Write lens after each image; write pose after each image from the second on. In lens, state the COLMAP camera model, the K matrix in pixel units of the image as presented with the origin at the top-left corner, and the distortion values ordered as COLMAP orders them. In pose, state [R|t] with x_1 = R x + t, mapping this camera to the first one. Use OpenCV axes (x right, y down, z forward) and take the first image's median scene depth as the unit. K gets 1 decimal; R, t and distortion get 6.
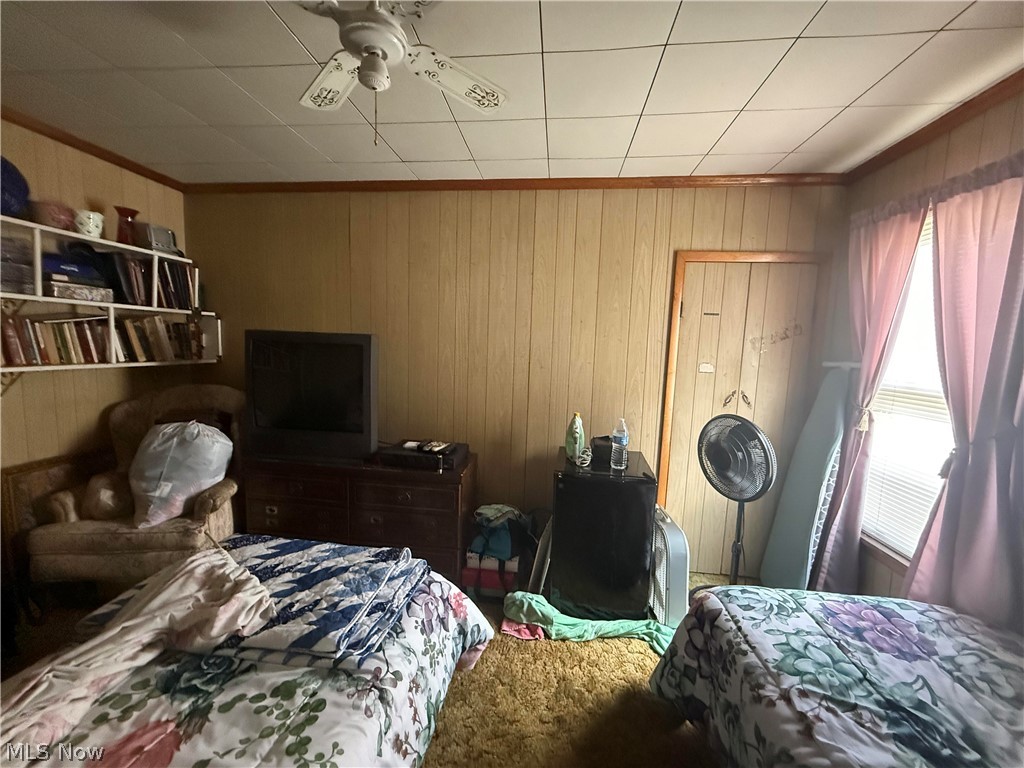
lens RADIAL K [[408.0, 0, 508.2], [0, 408.0, 386.2], [0, 0, 1]] dist [0.001369, 0.000449]
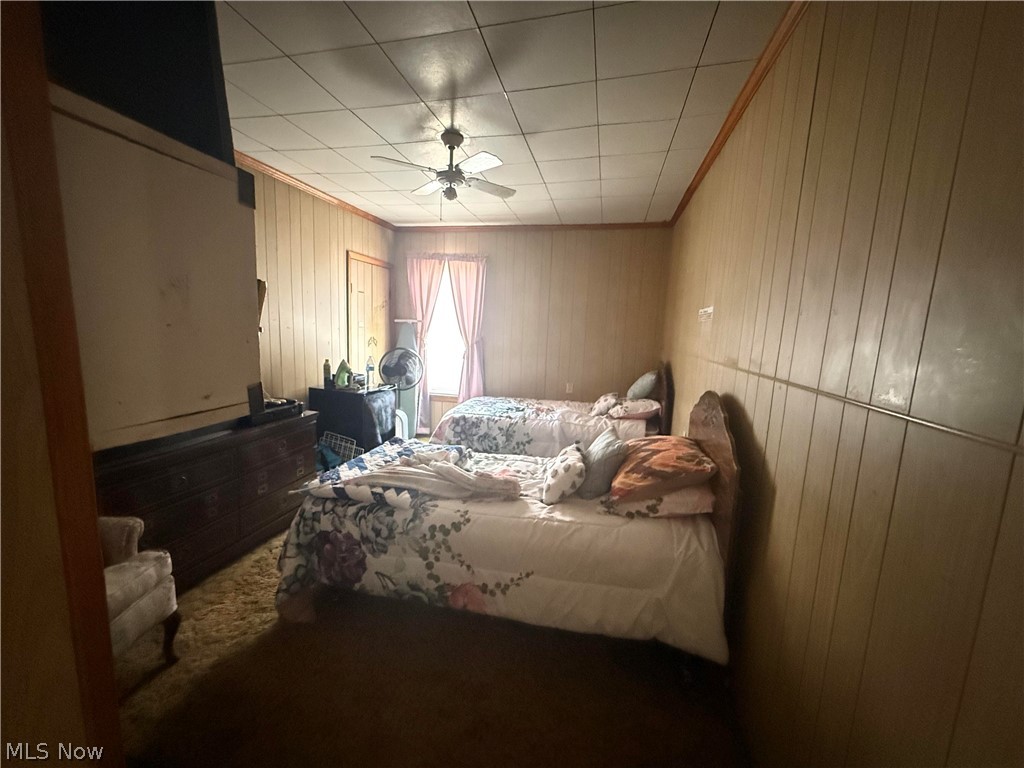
lens RADIAL K [[408.0, 0, 508.2], [0, 408.0, 386.2], [0, 0, 1]] dist [0.001369, 0.000449]
pose [[0.106590, -0.173405, 0.979065, -1.462219], [0.067461, 0.983667, 0.166876, -0.042527], [-0.992012, 0.048261, 0.116547, 0.271301]]
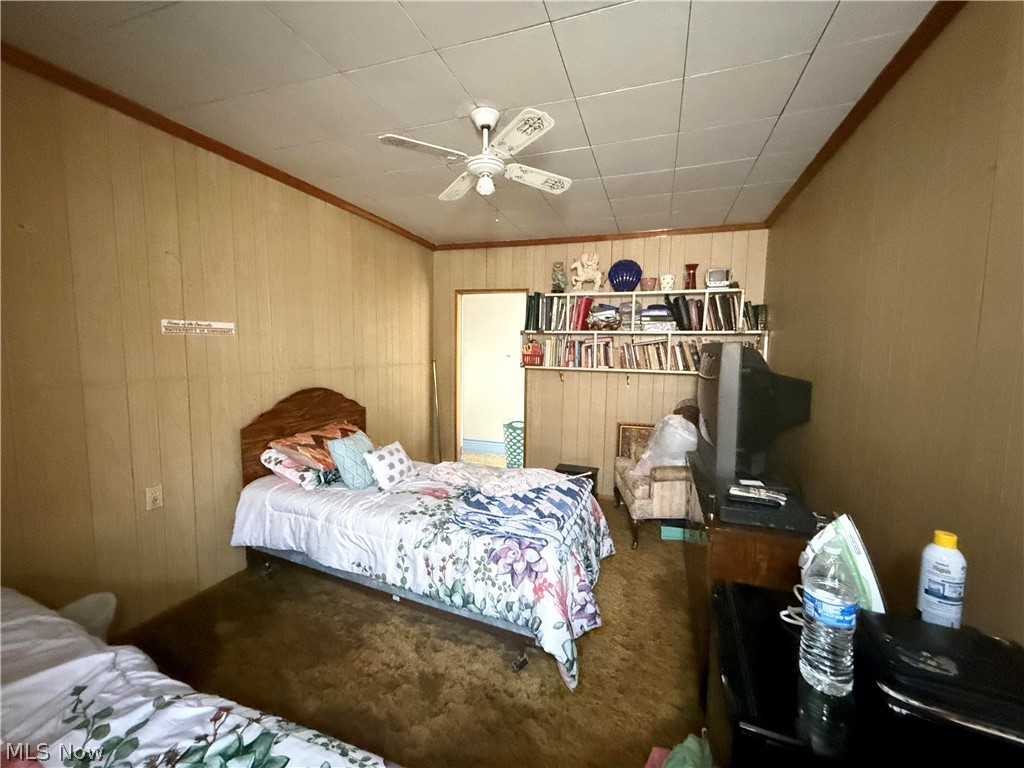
lens RADIAL K [[408.0, 0, 508.2], [0, 408.0, 386.2], [0, 0, 1]] dist [0.001369, 0.000449]
pose [[-0.226055, 0.049358, -0.972863, 0.737516], [-0.123223, 0.989244, 0.078821, -0.050442], [0.966289, 0.137696, -0.217541, 0.871706]]
